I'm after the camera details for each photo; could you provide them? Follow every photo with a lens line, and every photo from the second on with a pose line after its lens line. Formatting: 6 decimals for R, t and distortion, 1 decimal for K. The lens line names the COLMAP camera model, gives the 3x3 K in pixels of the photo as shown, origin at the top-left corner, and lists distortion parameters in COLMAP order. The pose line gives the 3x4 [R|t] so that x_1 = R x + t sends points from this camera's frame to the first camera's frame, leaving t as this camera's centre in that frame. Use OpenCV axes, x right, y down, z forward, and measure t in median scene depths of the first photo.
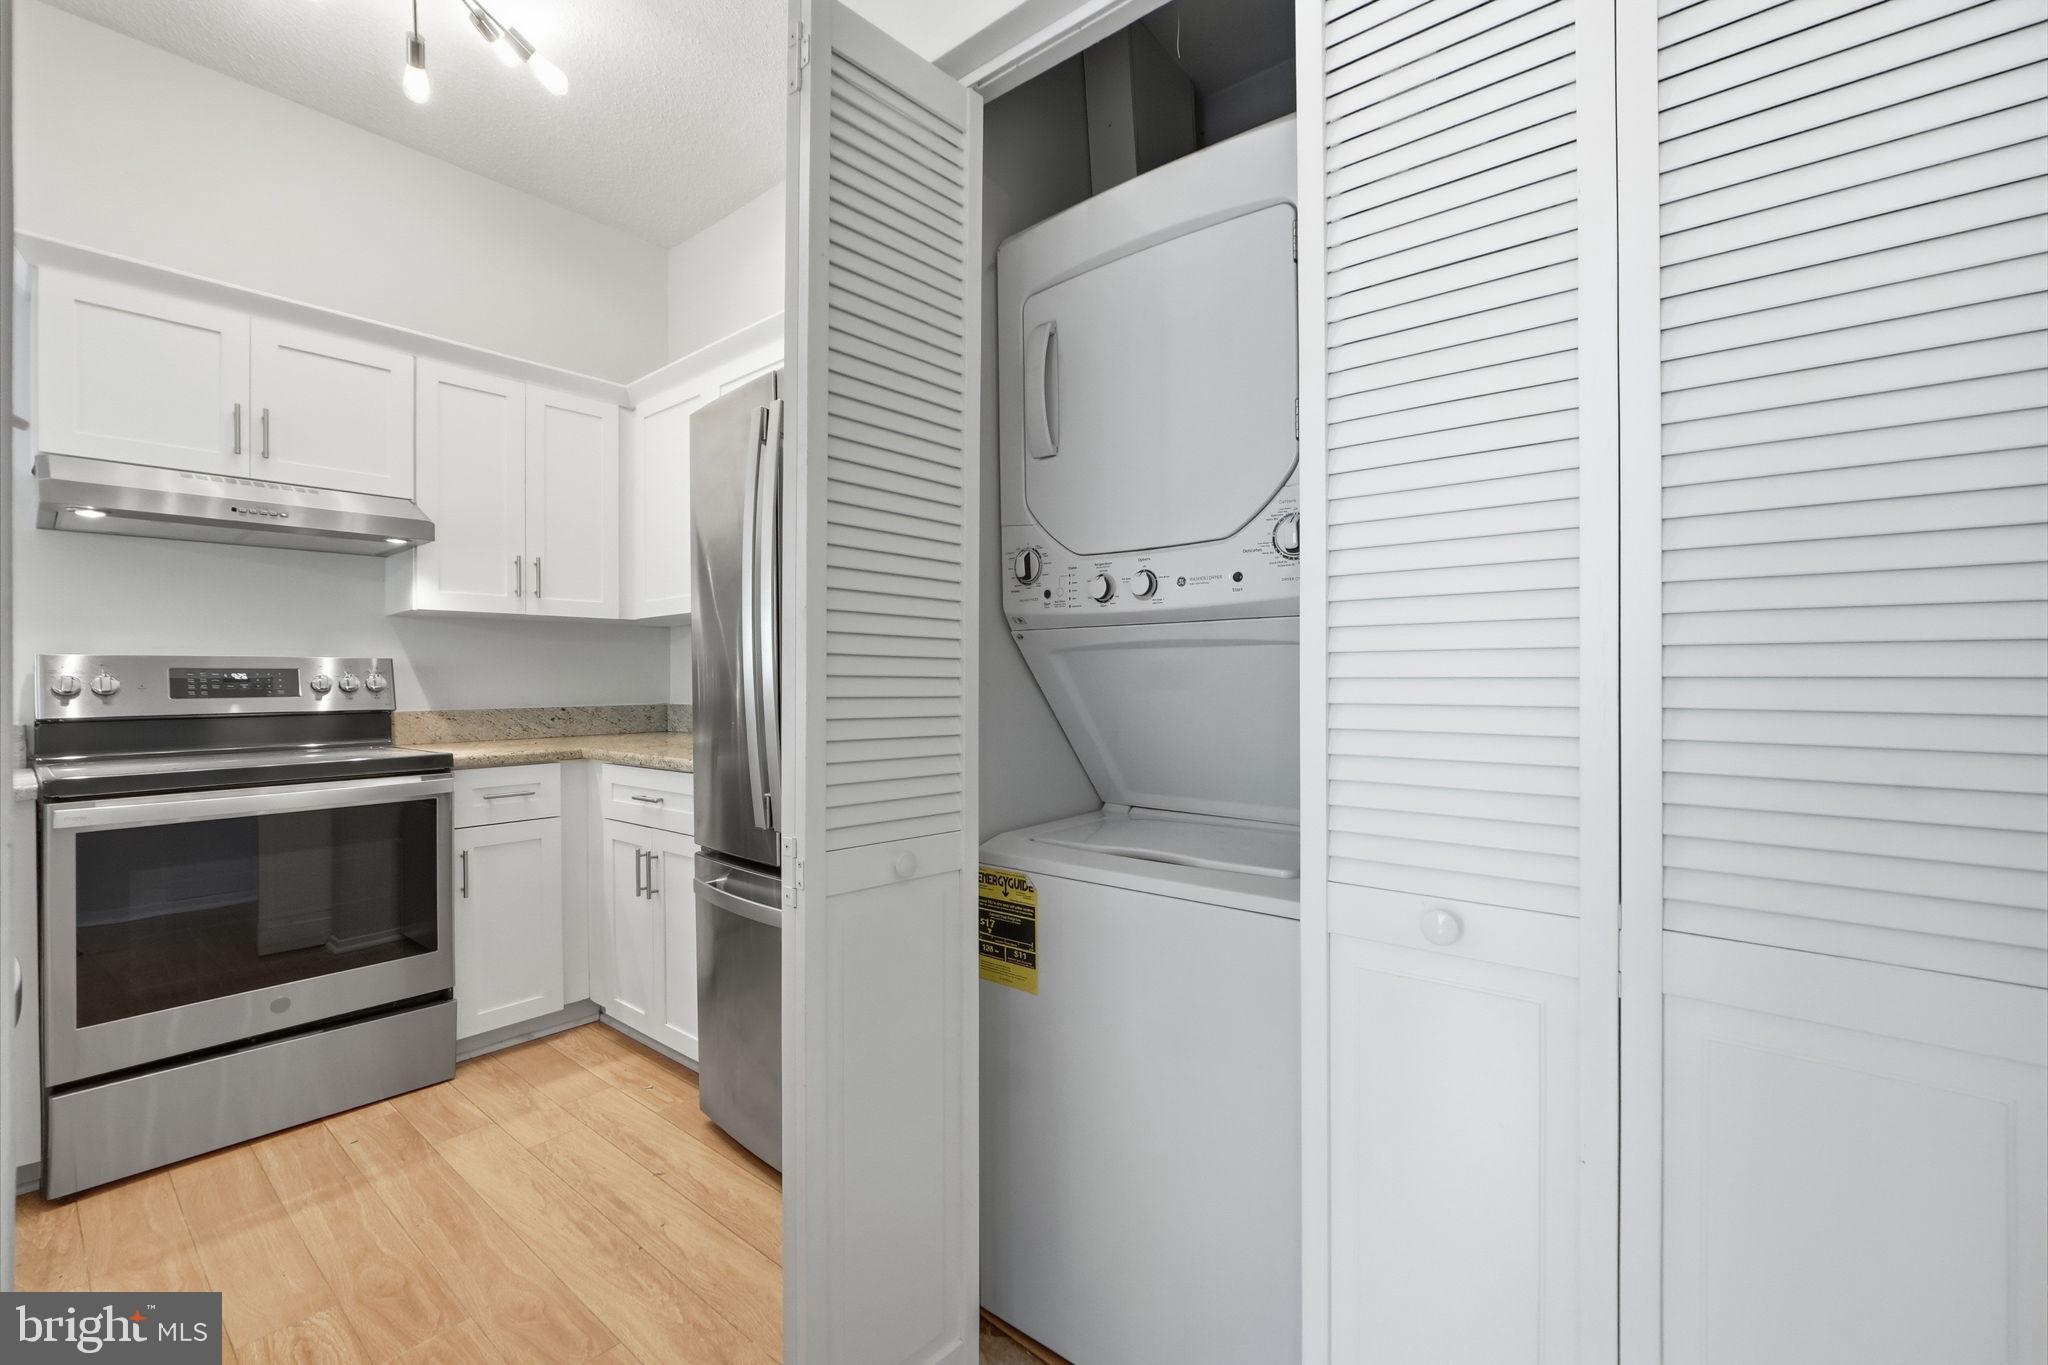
lens RADIAL K [[850.5, 0, 1023.3], [0, 850.5, 680.2], [0, 0, 1]] dist [-0.024820, 0.008172]
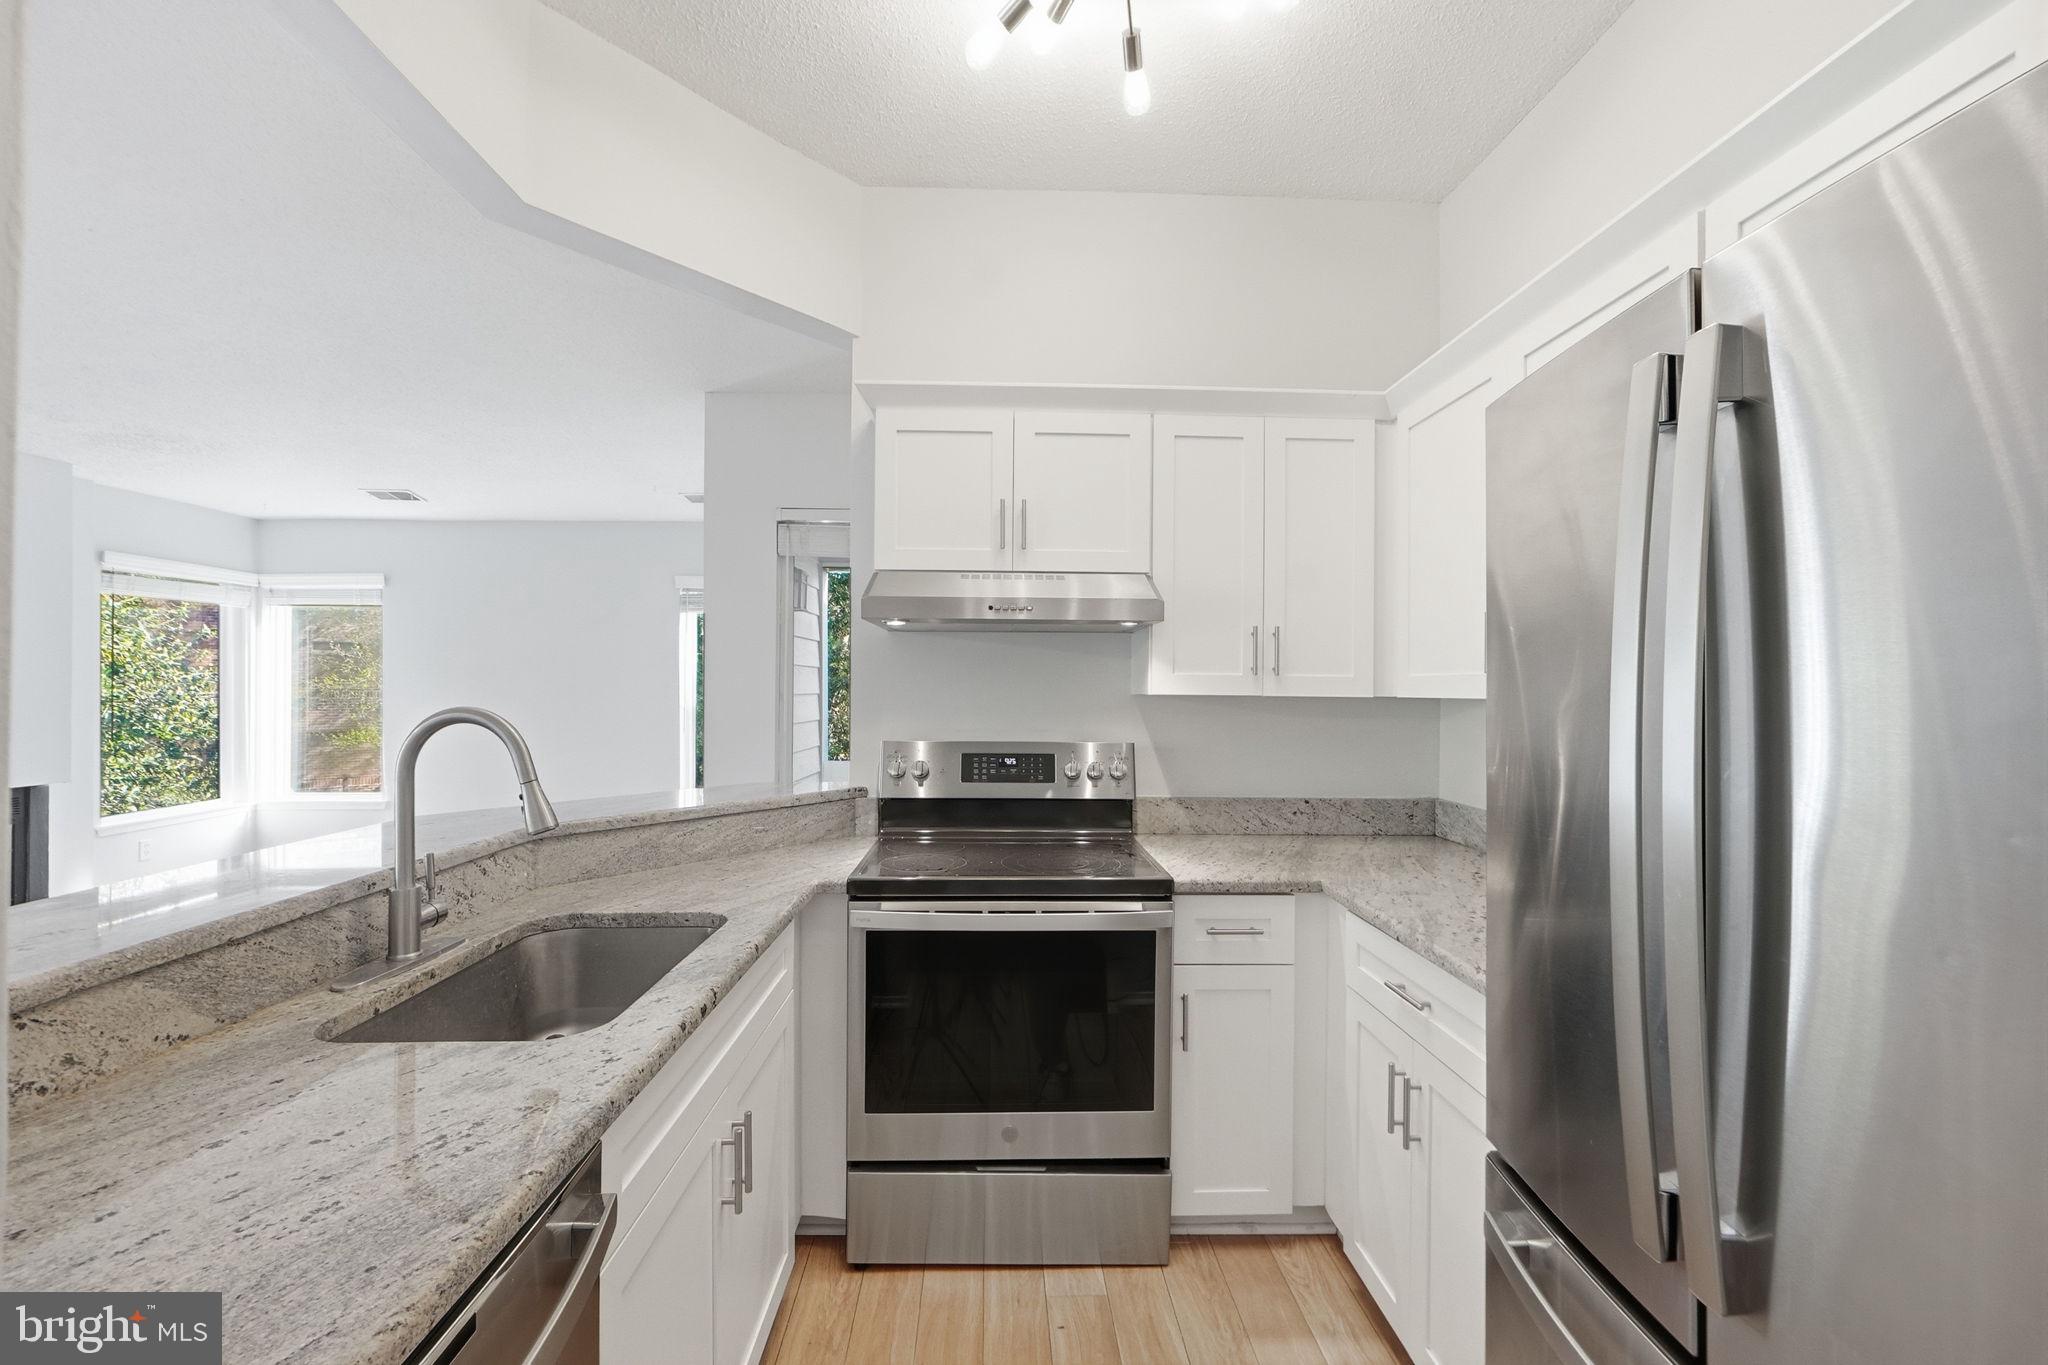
lens RADIAL K [[850.5, 0, 1023.3], [0, 850.5, 680.2], [0, 0, 1]] dist [-0.024820, 0.008172]
pose [[0.663685, 0.005166, -0.747995, -0.141424], [-0.014755, 0.999872, -0.006186, -0.097253], [0.747867, 0.015142, 0.663676, 0.312549]]
